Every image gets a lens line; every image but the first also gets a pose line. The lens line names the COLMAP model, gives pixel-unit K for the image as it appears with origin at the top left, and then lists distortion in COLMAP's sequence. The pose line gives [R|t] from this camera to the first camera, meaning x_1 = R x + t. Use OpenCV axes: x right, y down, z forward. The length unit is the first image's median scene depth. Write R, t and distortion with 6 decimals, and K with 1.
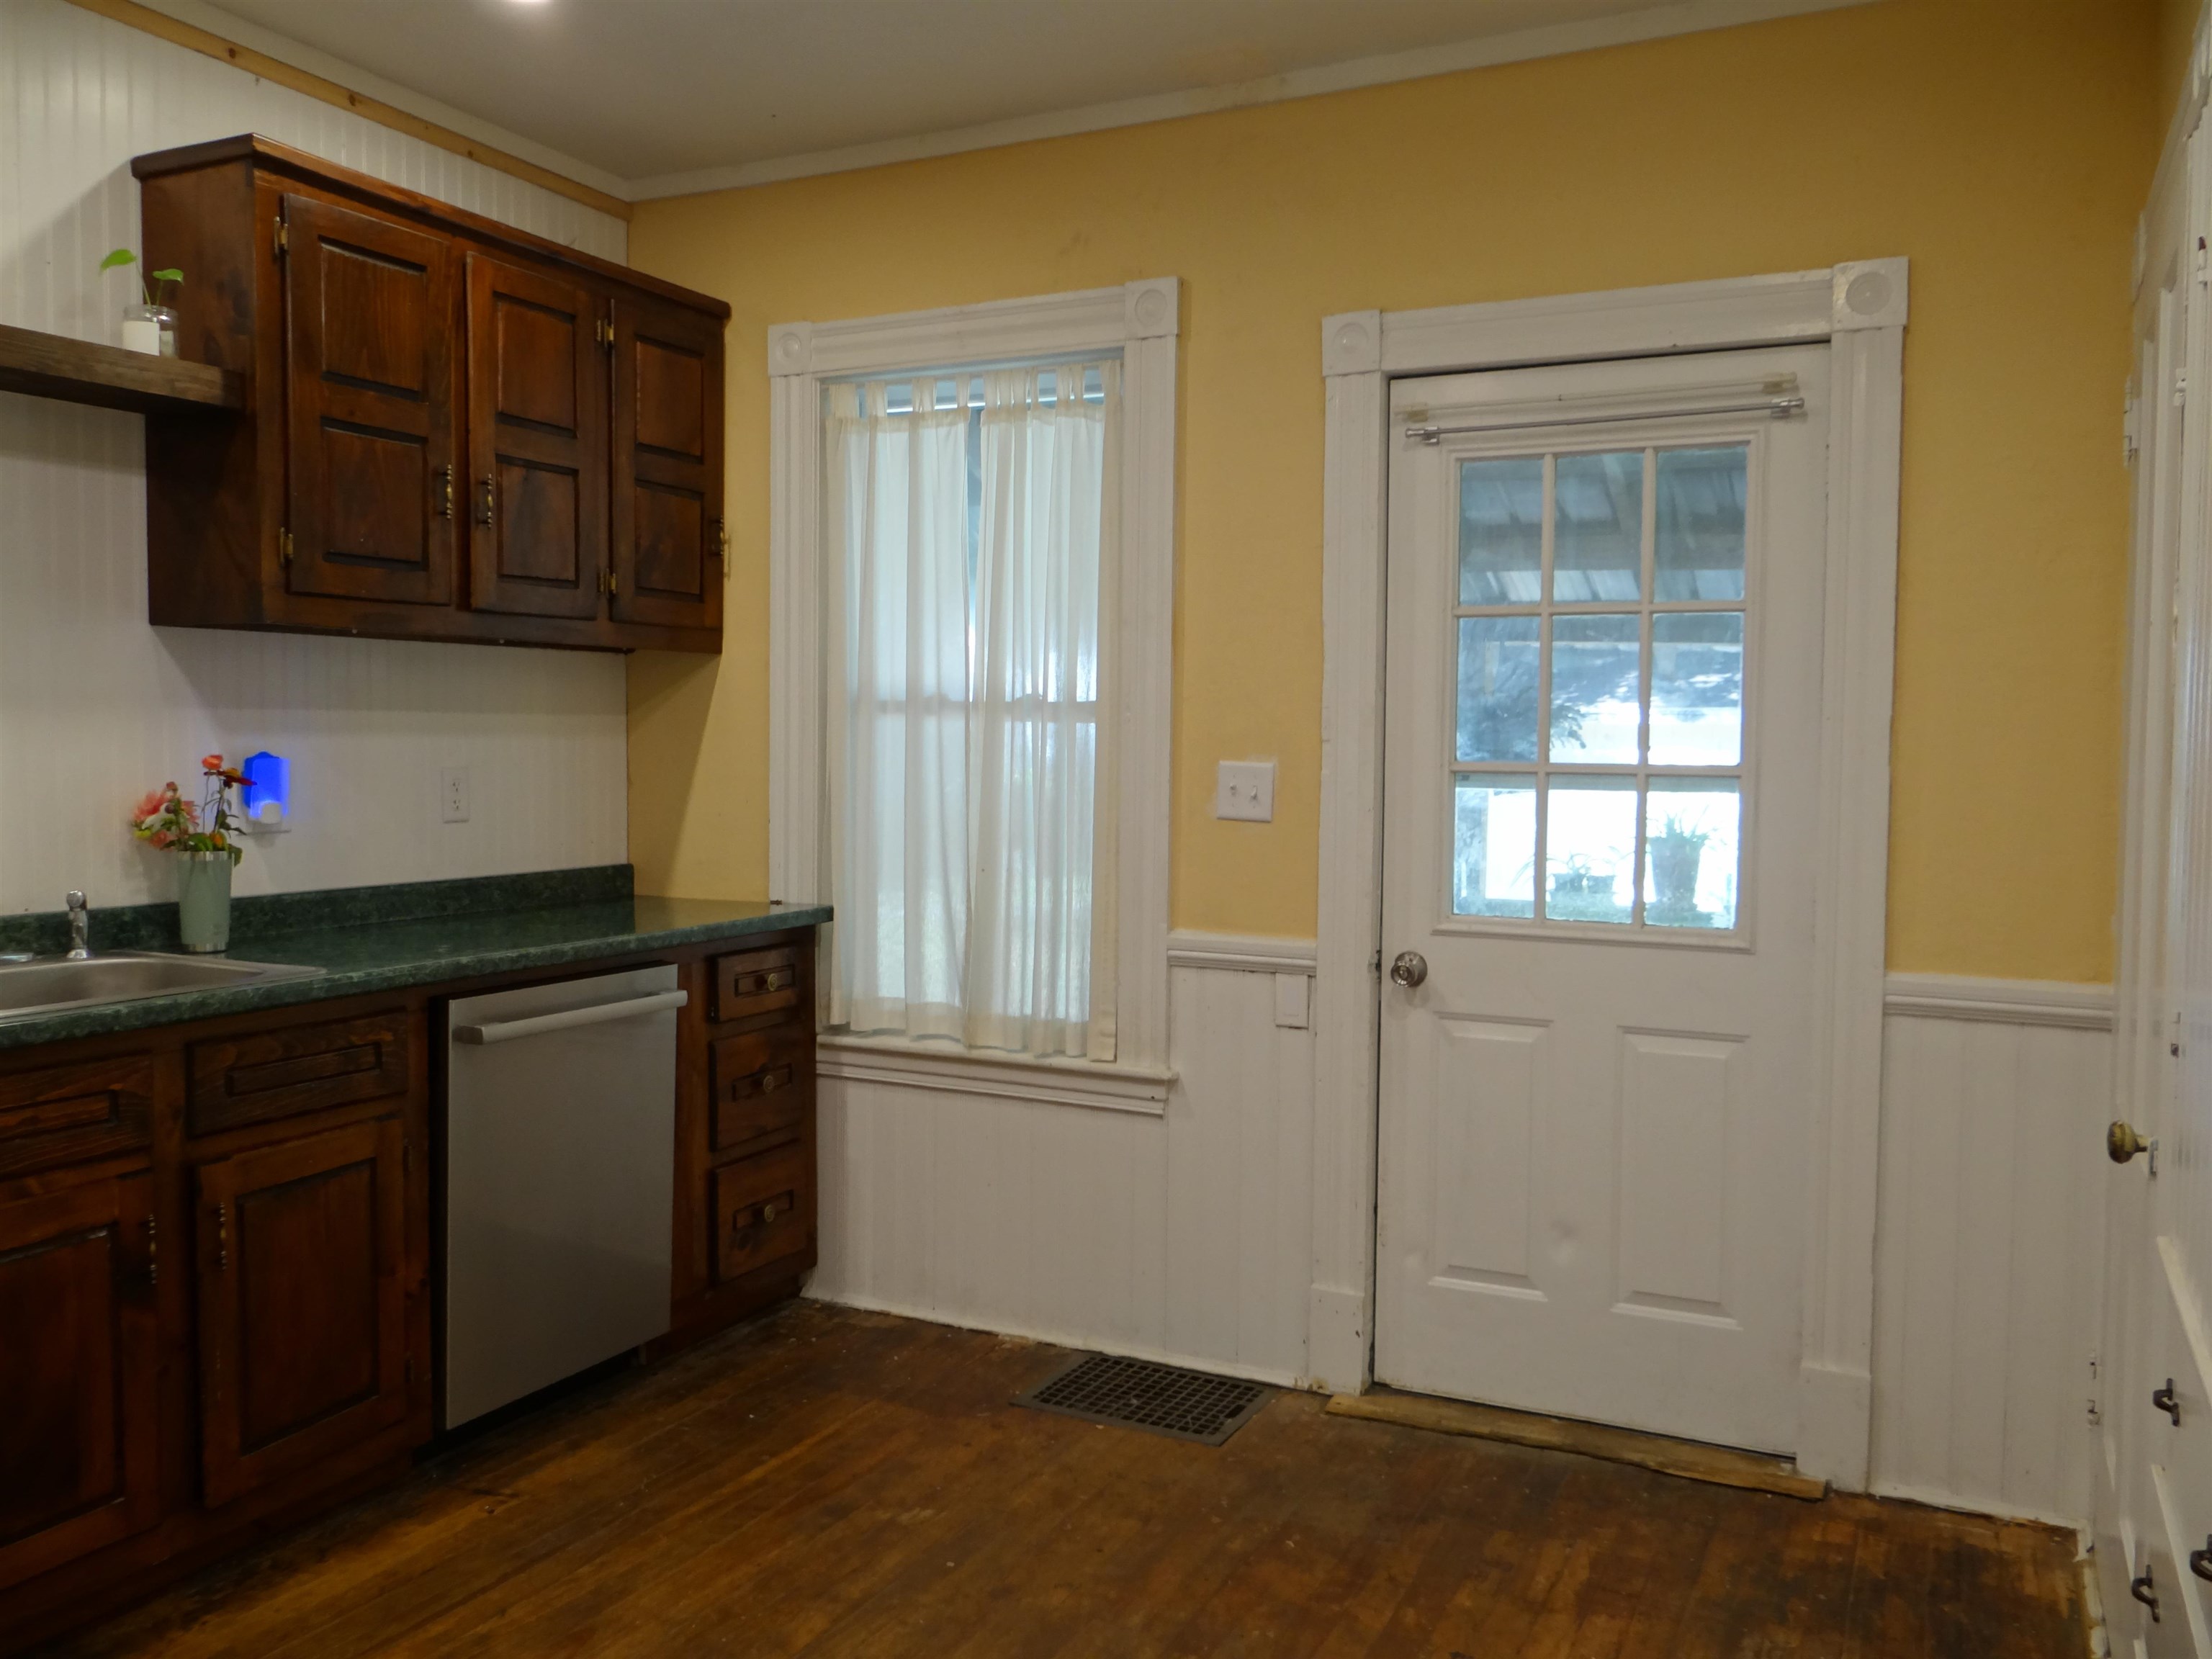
lens RADIAL K [[1751.9, 0, 1106.8], [0, 1751.9, 808.2], [0, 0, 1]] dist [-0.006659, -0.006985]
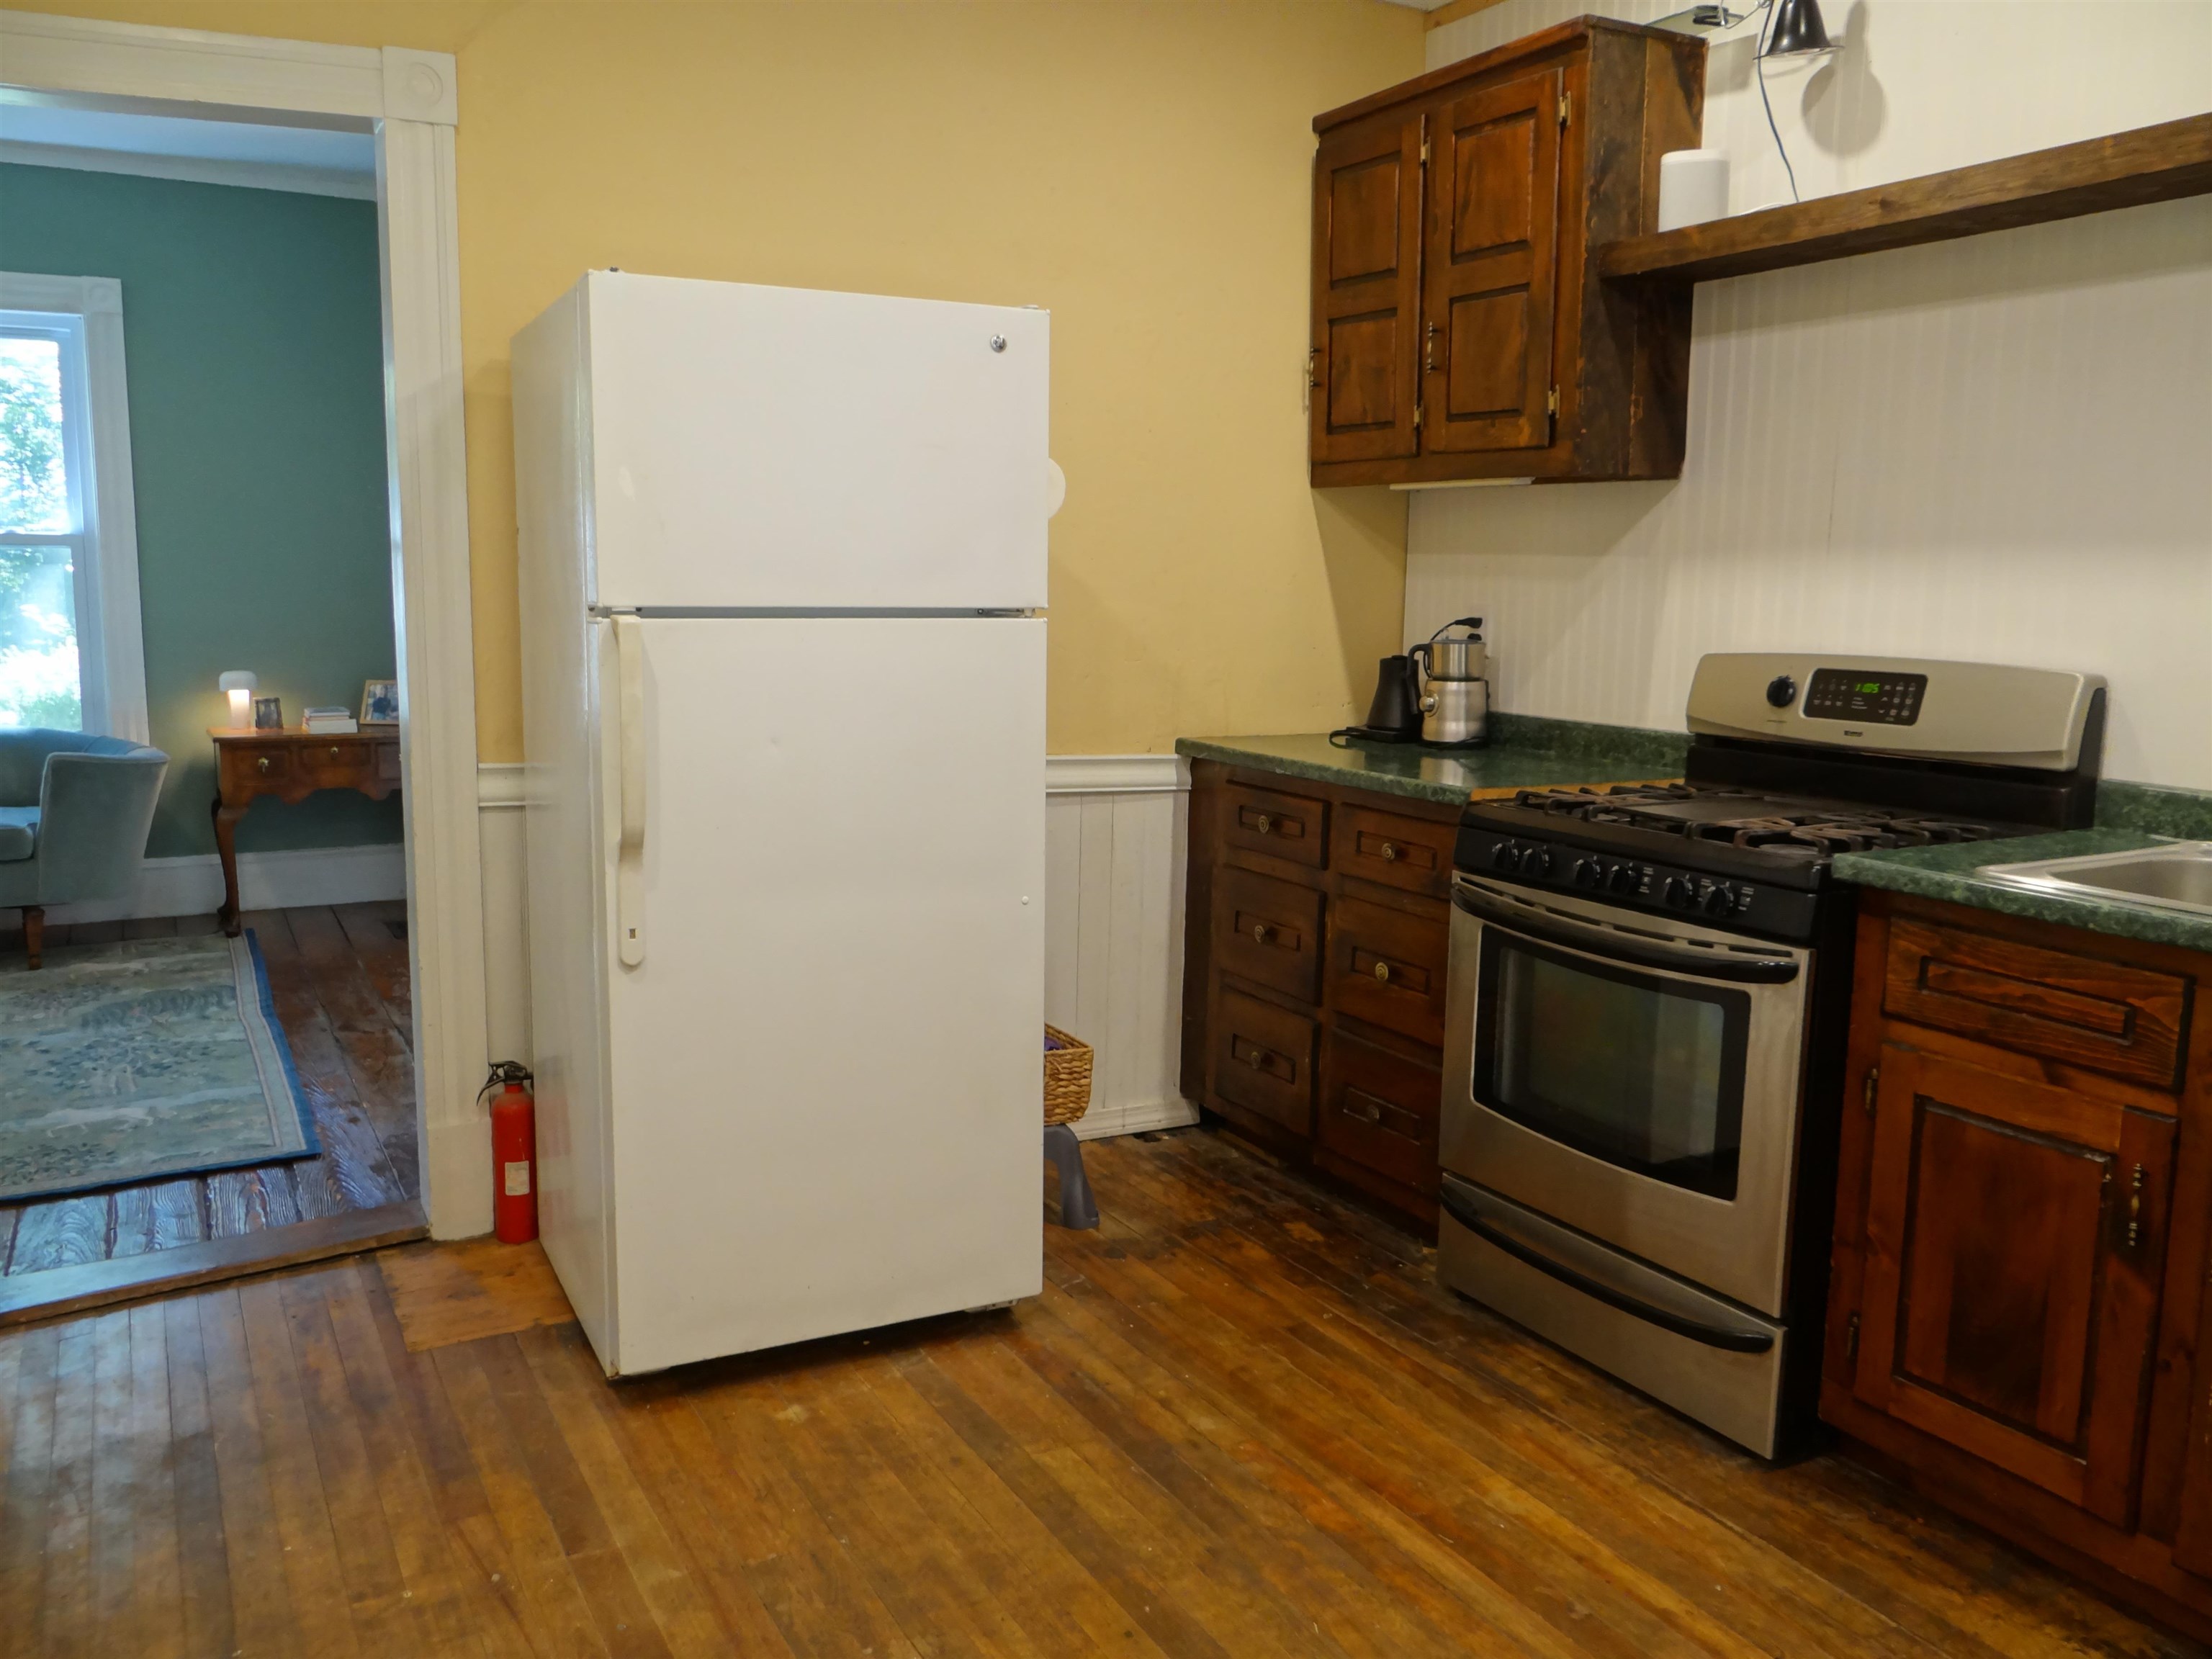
lens RADIAL K [[1751.9, 0, 1095.4], [0, 1751.9, 834.7], [0, 0, 1]] dist [-0.006659, -0.006985]
pose [[-0.578917, 0.102848, -0.808875, 0.316229], [-0.055513, 0.984740, 0.164940, -0.025627], [0.813495, 0.140389, -0.564373, 0.825146]]
